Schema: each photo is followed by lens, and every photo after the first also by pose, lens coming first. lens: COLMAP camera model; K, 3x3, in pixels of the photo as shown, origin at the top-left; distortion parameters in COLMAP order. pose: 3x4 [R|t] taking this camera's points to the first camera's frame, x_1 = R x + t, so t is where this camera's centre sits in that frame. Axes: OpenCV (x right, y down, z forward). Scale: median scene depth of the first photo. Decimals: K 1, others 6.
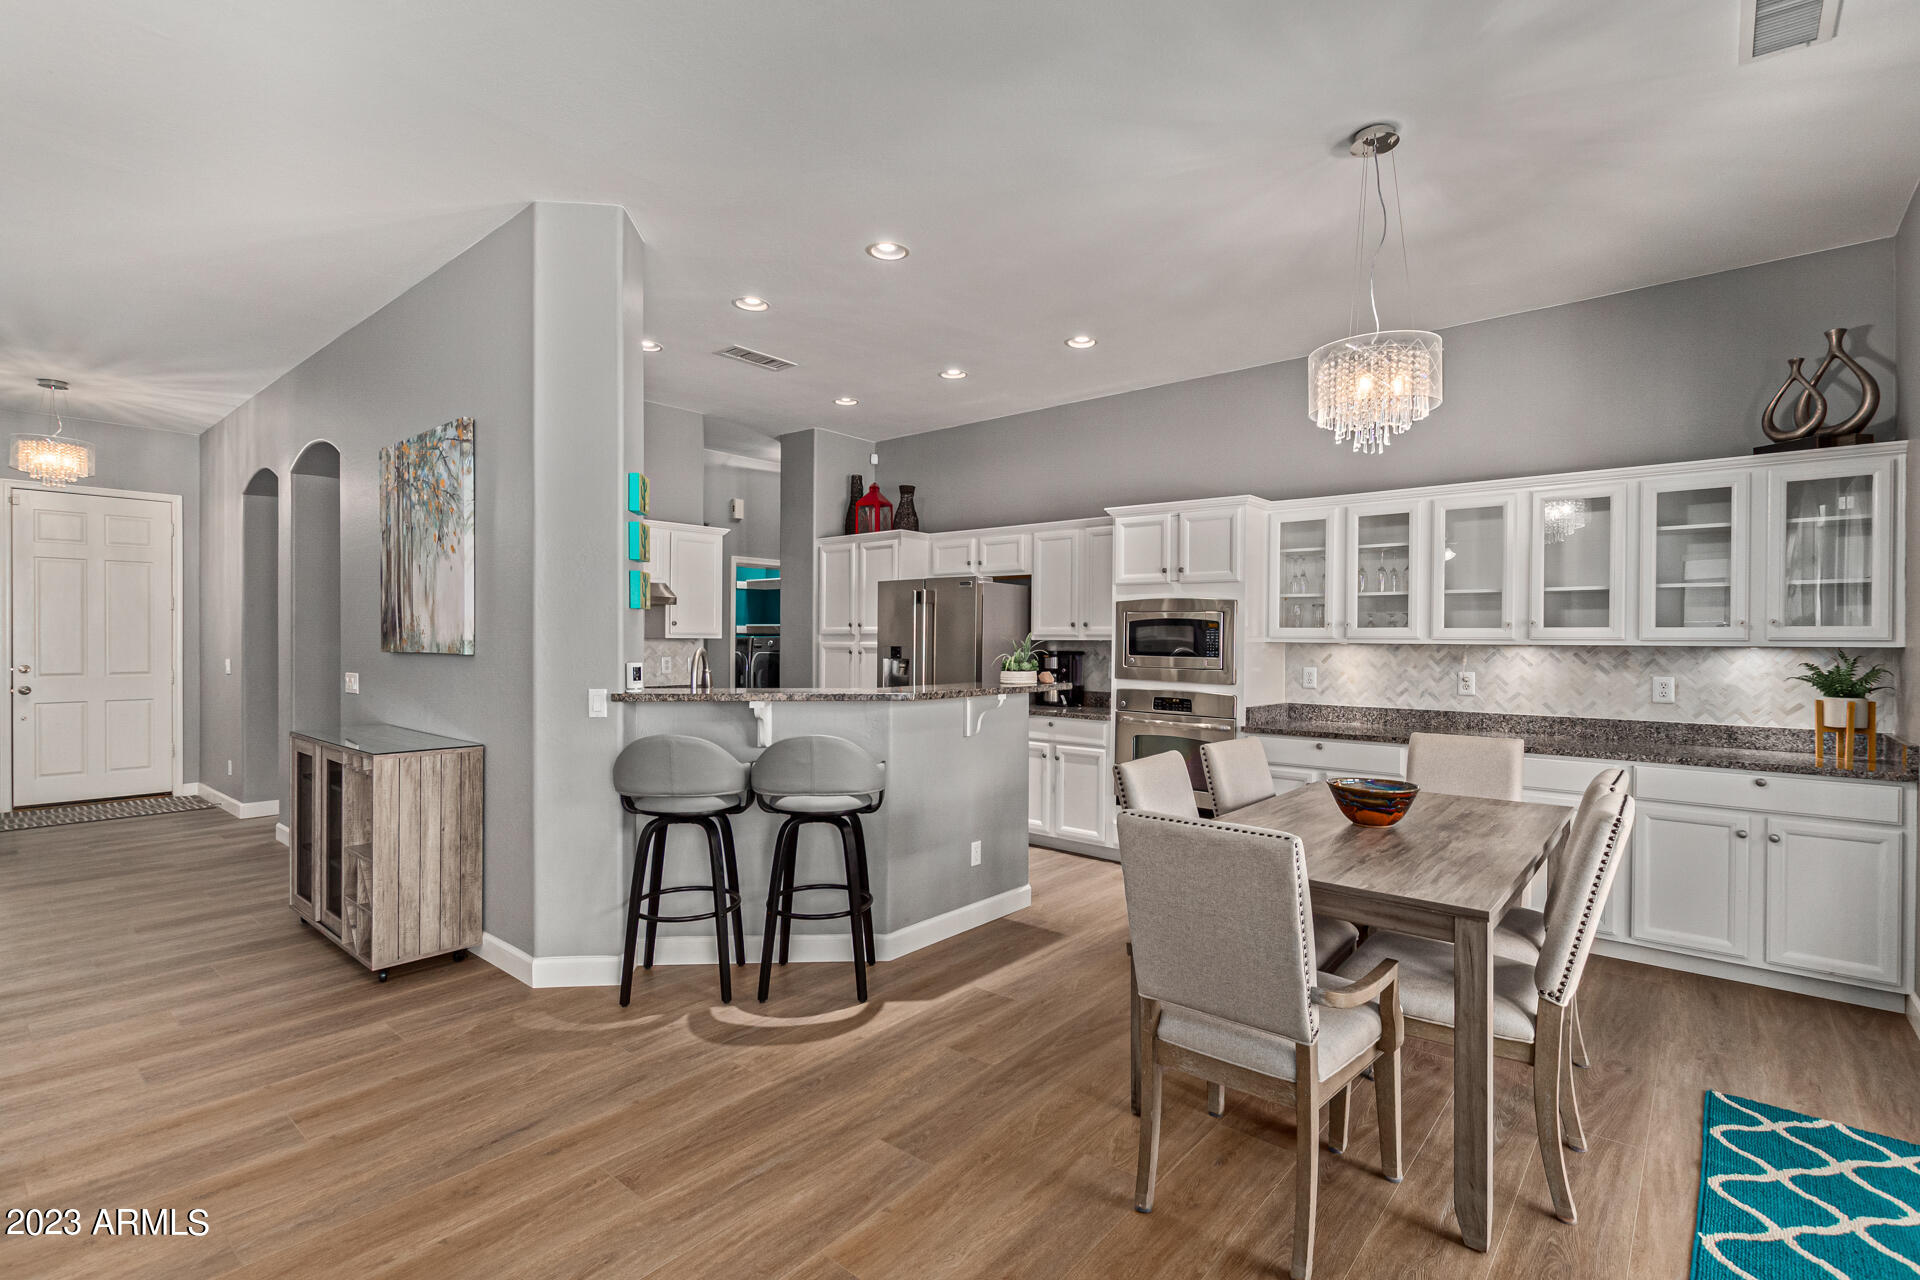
lens RADIAL K [[879.5, 0, 959.0], [0, 879.5, 646.5], [0, 0, 1]] dist [0.004841, -0.001118]
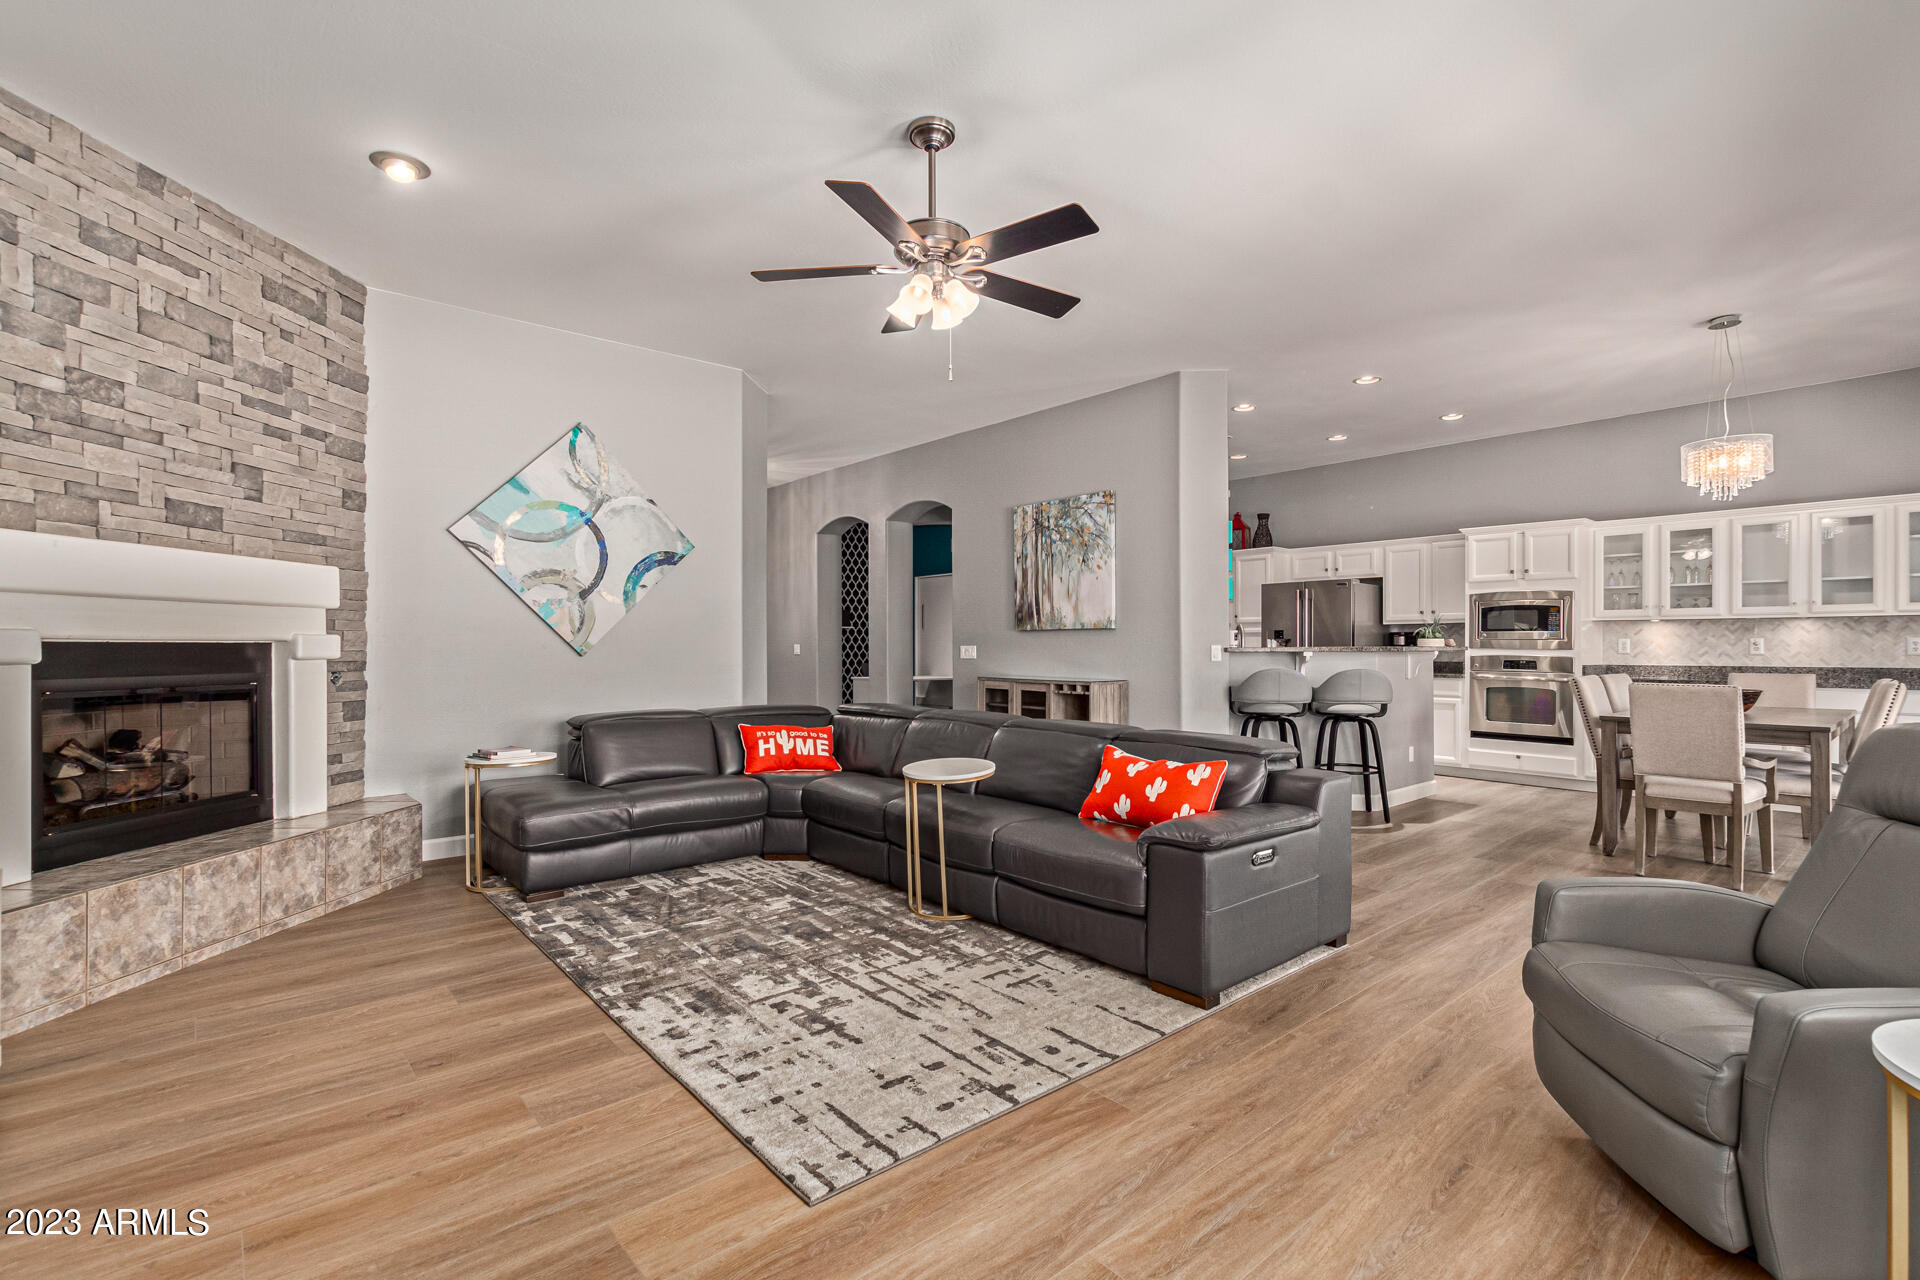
lens RADIAL K [[879.5, 0, 954.3], [0, 879.5, 647.6], [0, 0, 1]] dist [0.004841, -0.001118]
pose [[0.988468, -0.006300, -0.151296, -0.474149], [0.005039, 0.999949, -0.008712, 0.047740], [0.151343, 0.007849, 0.988450, -0.587916]]
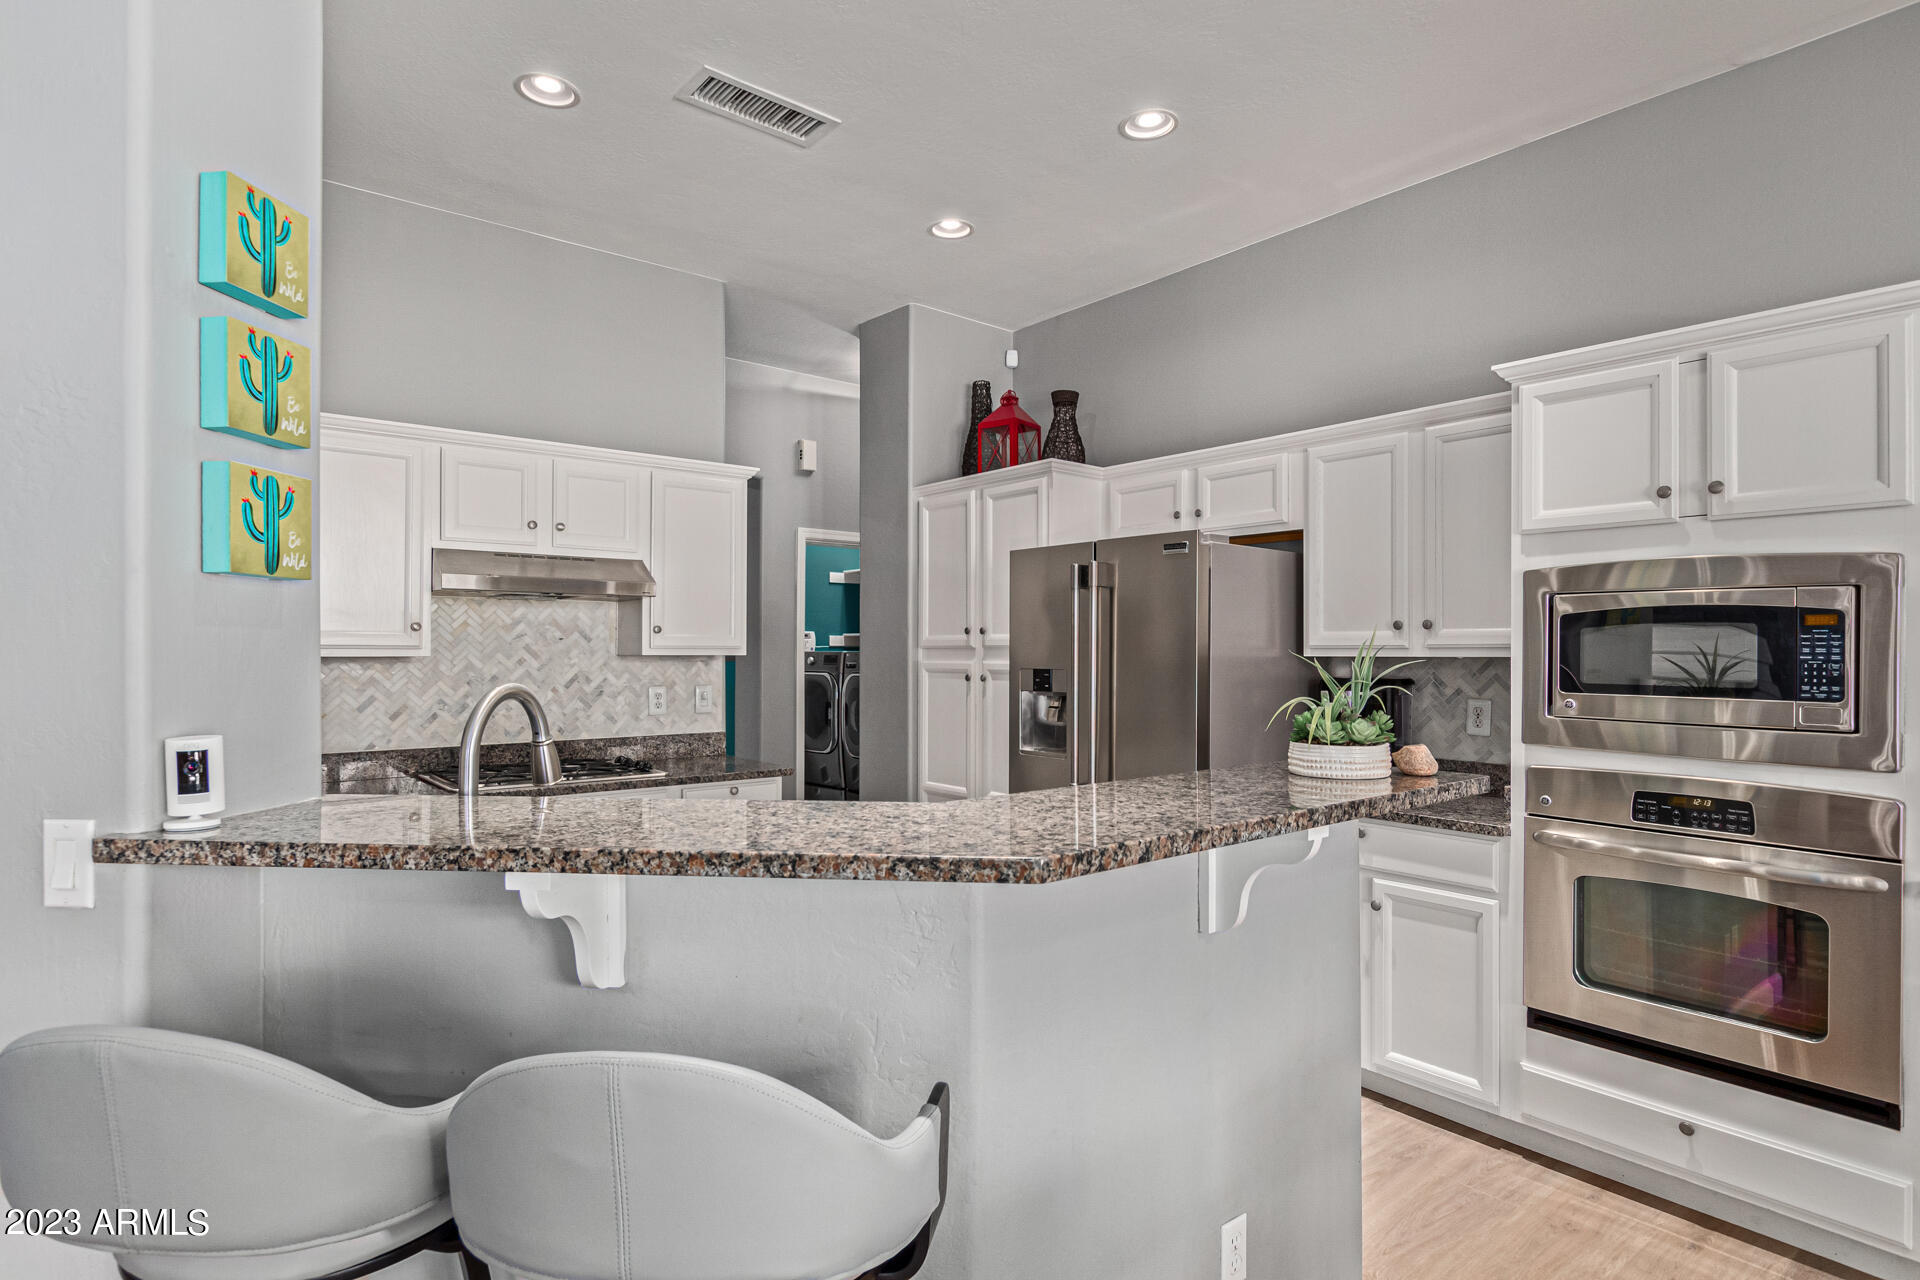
lens RADIAL K [[1010.7, 0, 965.5], [0, 1010.7, 647.1], [0, 0, 1]] dist [0.002083, 0.001356]
pose [[0.985269, -0.004848, -0.170941, -0.014893], [0.002706, 0.999915, -0.012762, -0.007269], [0.170988, 0.012111, 0.985199, 0.489480]]
